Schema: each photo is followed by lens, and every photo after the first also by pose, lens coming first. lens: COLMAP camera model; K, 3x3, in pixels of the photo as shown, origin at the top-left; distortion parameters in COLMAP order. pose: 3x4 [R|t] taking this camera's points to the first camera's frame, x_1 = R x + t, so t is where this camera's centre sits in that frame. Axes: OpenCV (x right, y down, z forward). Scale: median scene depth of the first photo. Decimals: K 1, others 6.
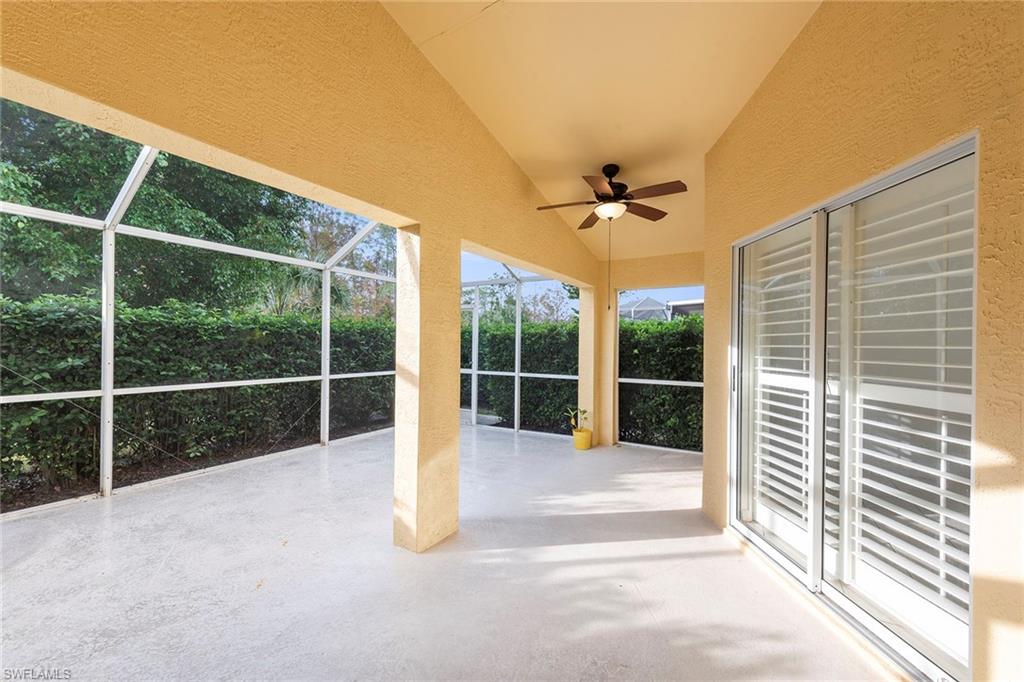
lens RADIAL K [[396.1, 0, 512.1], [0, 396.1, 346.5], [0, 0, 1]] dist [0.001768, -0.000272]
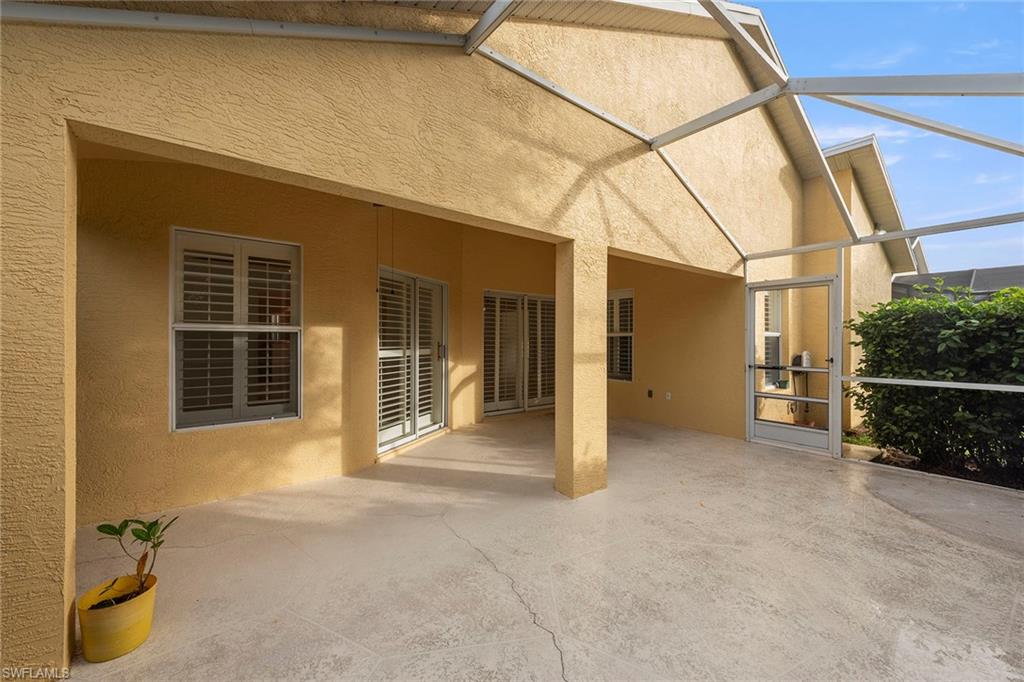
lens RADIAL K [[402.8, 0, 514.2], [0, 402.8, 337.3], [0, 0, 1]] dist [0.002584, 0.000037]
pose [[-0.937217, -0.008603, 0.348641, -0.267703], [-0.009010, 0.999959, 0.000453, 0.003273], [-0.348631, -0.002717, -0.937256, 1.330267]]
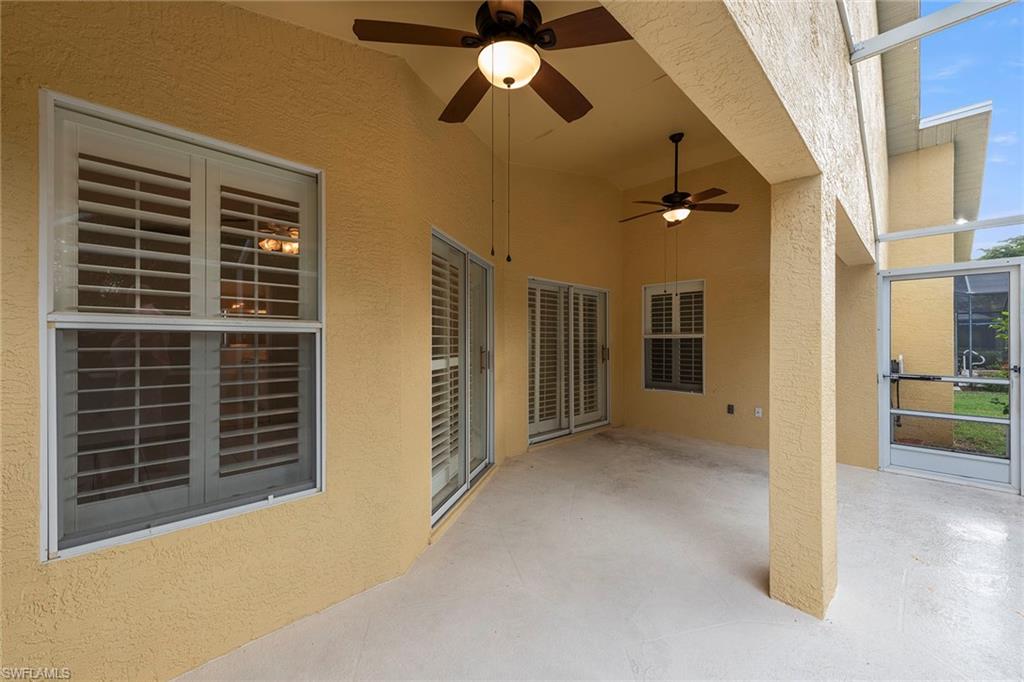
lens RADIAL K [[403.7, 0, 511.9], [0, 403.7, 338.1], [0, 0, 1]] dist [0.001090, -0.000159]
pose [[-0.970061, -0.006150, 0.242784, 0.078290], [-0.006873, 0.999974, -0.002130, 0.002800], [-0.242764, -0.003734, -0.970078, 1.115934]]
